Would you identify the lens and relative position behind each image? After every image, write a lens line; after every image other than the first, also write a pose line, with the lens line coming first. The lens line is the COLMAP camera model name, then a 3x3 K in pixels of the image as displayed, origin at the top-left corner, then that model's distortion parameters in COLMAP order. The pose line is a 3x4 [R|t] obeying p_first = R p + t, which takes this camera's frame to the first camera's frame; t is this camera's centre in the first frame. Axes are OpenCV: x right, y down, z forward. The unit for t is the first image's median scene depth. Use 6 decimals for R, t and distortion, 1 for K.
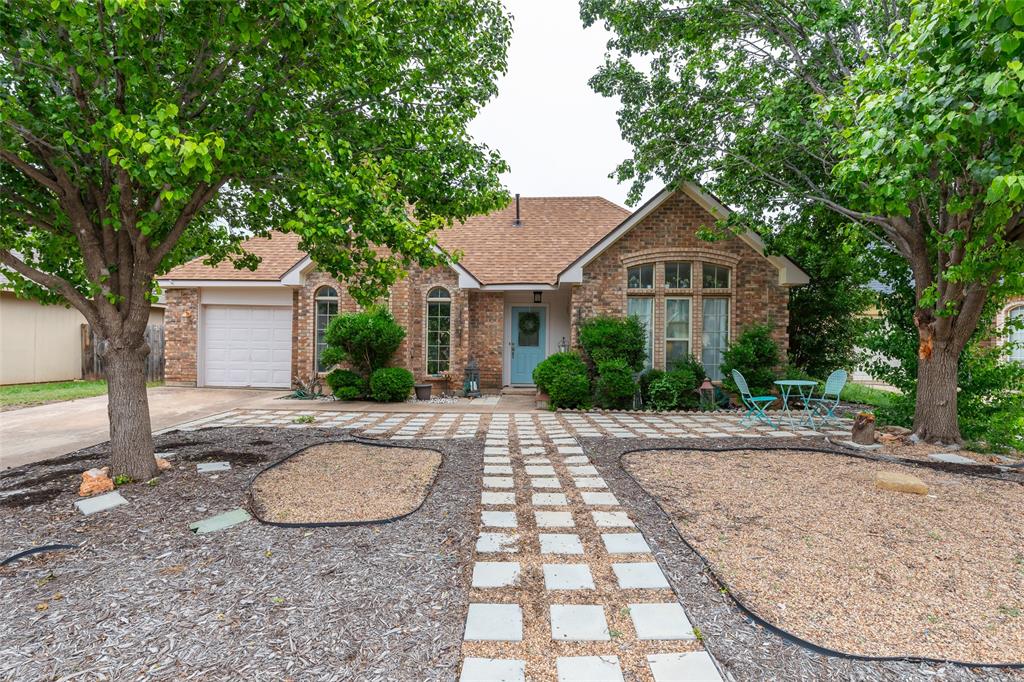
lens RADIAL K [[535.9, 0, 513.9], [0, 535.9, 342.4], [0, 0, 1]] dist [-0.003635, -0.000243]
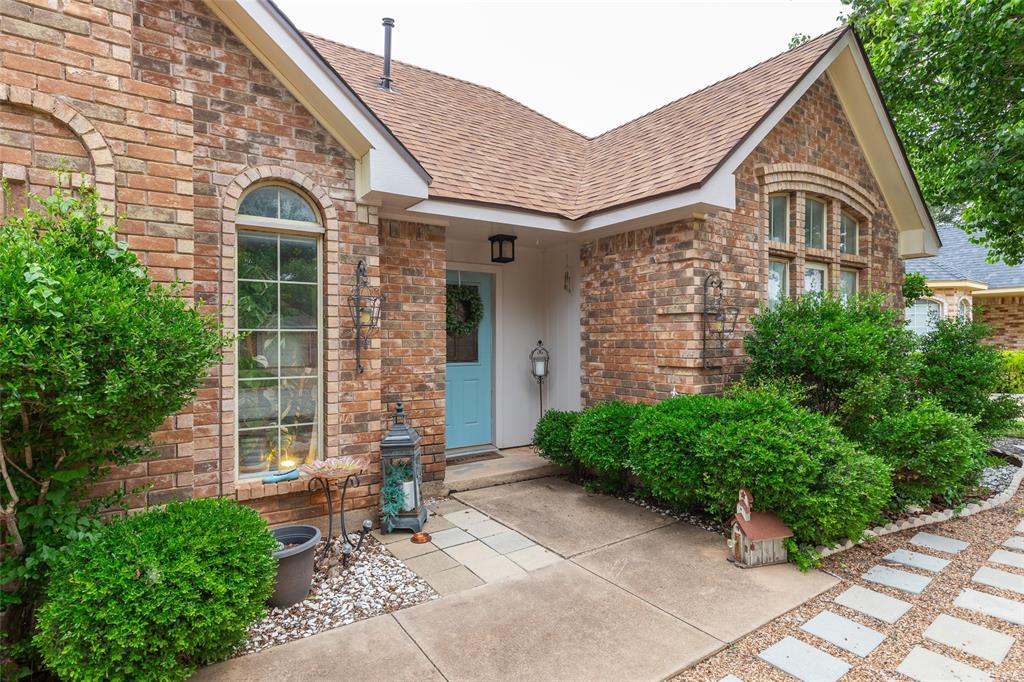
lens RADIAL K [[535.9, 0, 513.6], [0, 535.9, 338.2], [0, 0, 1]] dist [-0.003635, -0.000243]
pose [[0.790771, -0.011265, 0.612009, -0.223016], [0.005977, 0.999925, 0.010682, -0.018251], [-0.612083, -0.004789, 0.790779, 0.688005]]
